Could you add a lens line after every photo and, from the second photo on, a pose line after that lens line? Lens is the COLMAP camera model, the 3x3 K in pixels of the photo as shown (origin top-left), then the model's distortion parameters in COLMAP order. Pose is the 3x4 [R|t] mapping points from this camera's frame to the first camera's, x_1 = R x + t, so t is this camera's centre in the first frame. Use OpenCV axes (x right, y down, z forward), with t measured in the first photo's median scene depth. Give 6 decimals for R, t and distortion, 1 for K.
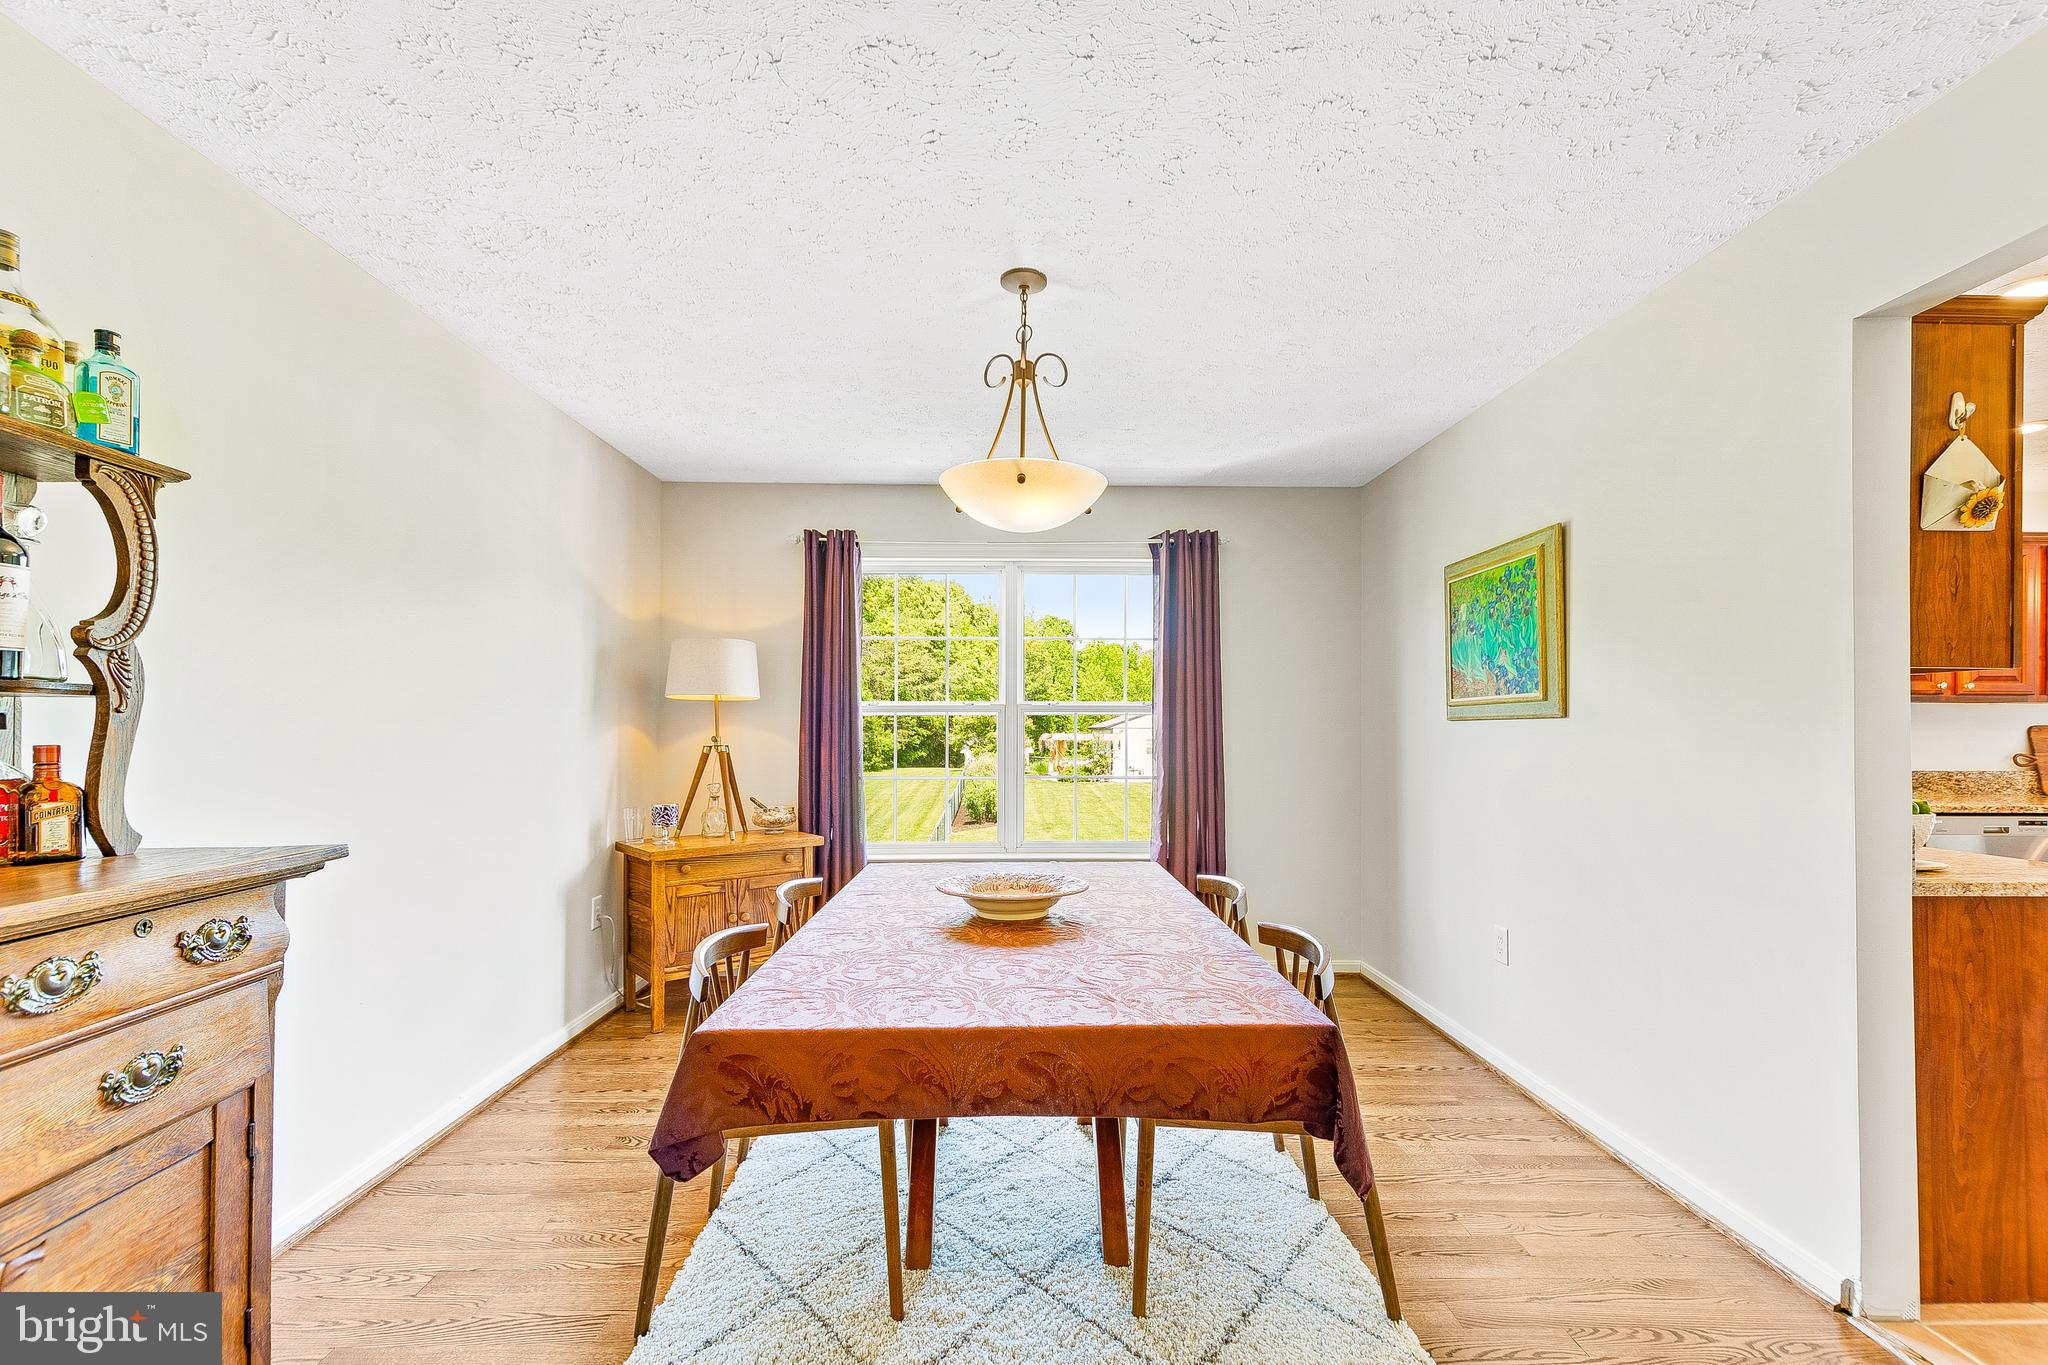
lens RADIAL K [[902.2, 0, 1025.6], [0, 902.2, 717.7], [0, 0, 1]] dist [0.003444, -0.000550]
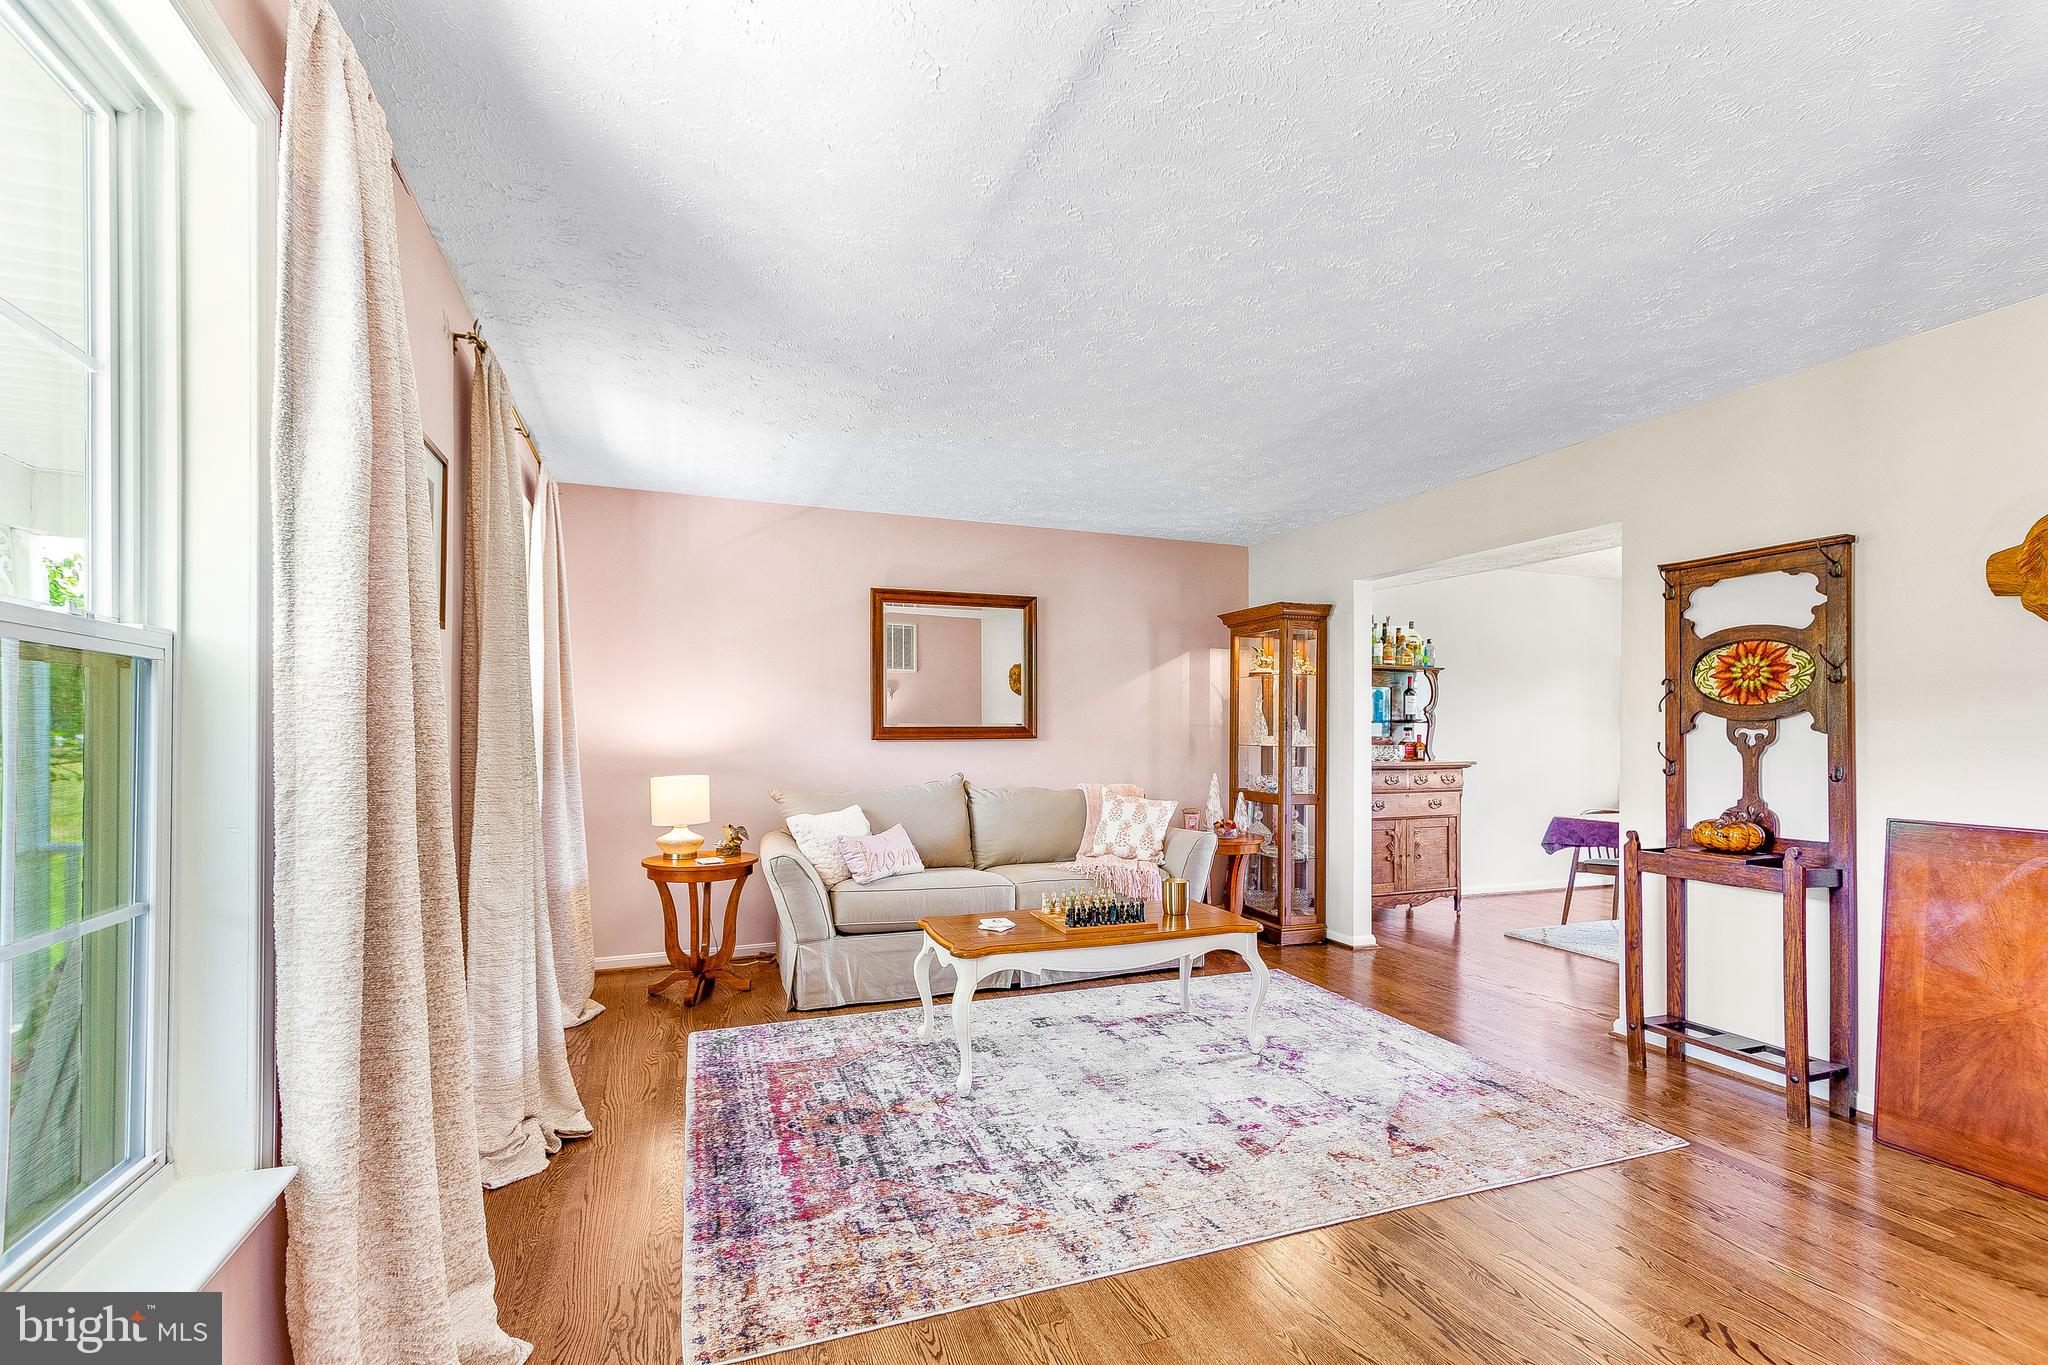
lens RADIAL K [[902.2, 0, 1025.6], [0, 902.2, 717.7], [0, 0, 1]] dist [0.003444, -0.000550]
pose [[0.342030, -0.006751, -0.939665, 2.444262], [0.005638, 0.999971, -0.005132, -0.040542], [0.939672, -0.003543, 0.342058, -2.351303]]
